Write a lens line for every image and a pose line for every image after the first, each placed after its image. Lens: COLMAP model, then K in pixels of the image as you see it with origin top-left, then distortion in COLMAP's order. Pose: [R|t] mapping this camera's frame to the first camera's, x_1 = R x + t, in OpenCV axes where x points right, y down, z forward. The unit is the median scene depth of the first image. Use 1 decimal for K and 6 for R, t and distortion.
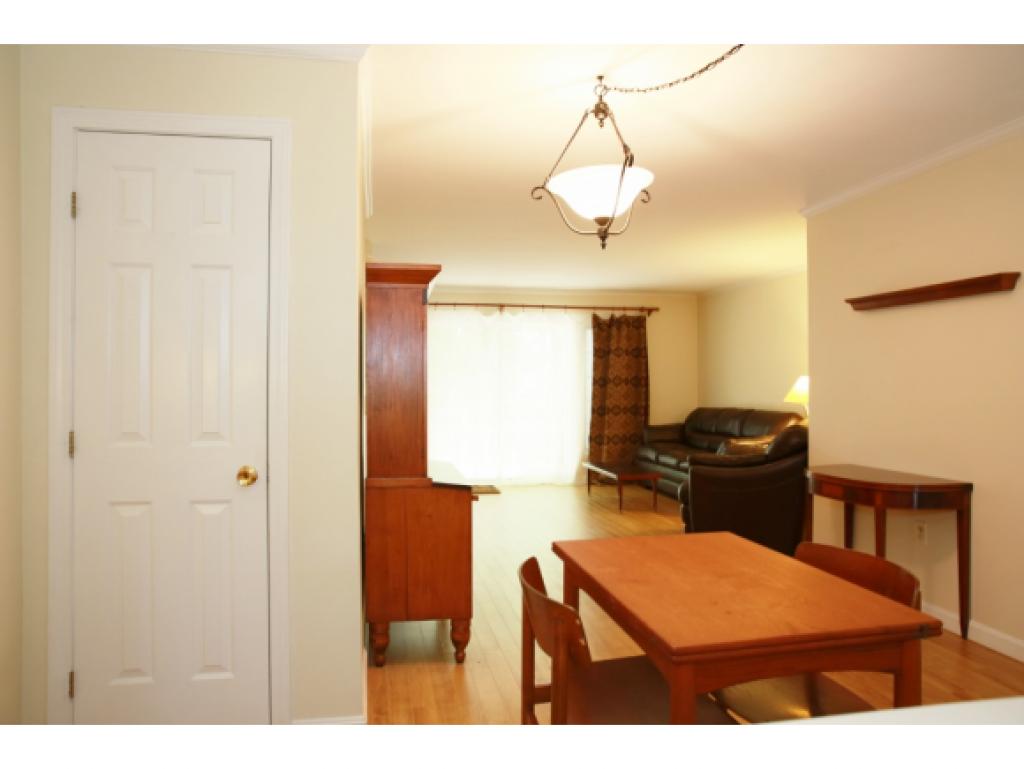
lens RADIAL K [[699.8, 0, 512.0], [0, 699.8, 384.5], [0, 0, 1]] dist [-0.110917, 0.086690]
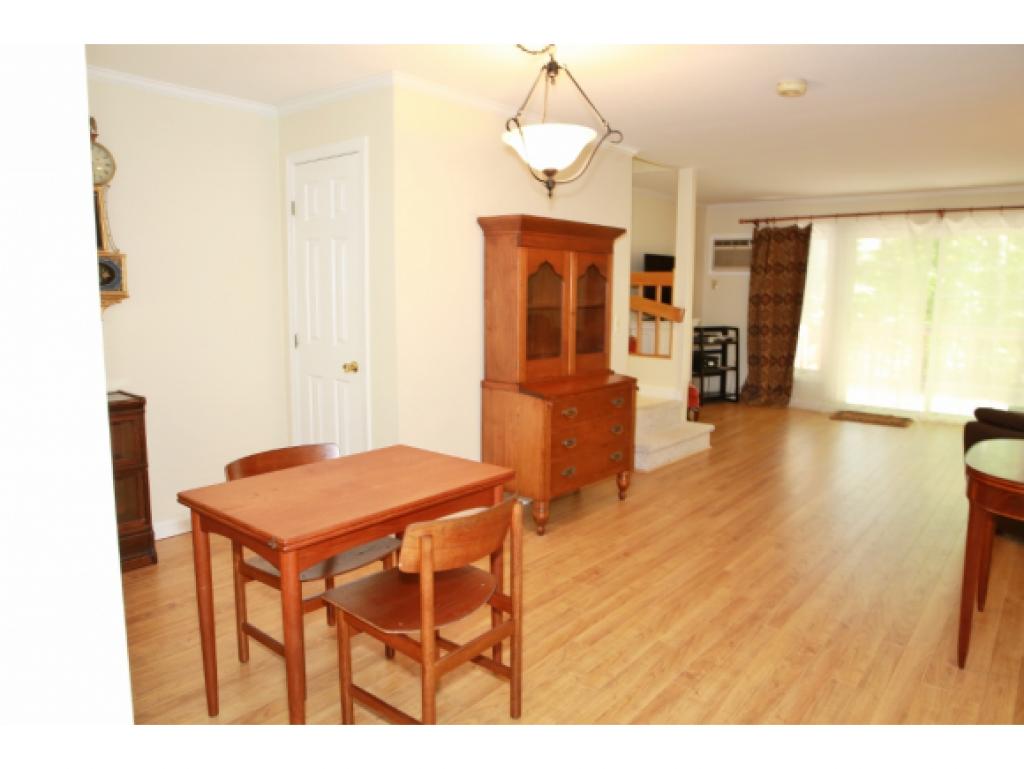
lens RADIAL K [[699.8, 0, 512.0], [0, 699.8, 384.5], [0, 0, 1]] dist [-0.110917, 0.086690]
pose [[0.629978, 0.115978, -0.767904, 0.980101], [-0.008880, 0.989797, 0.142205, -0.055727], [0.776562, -0.082767, 0.624581, 0.229685]]
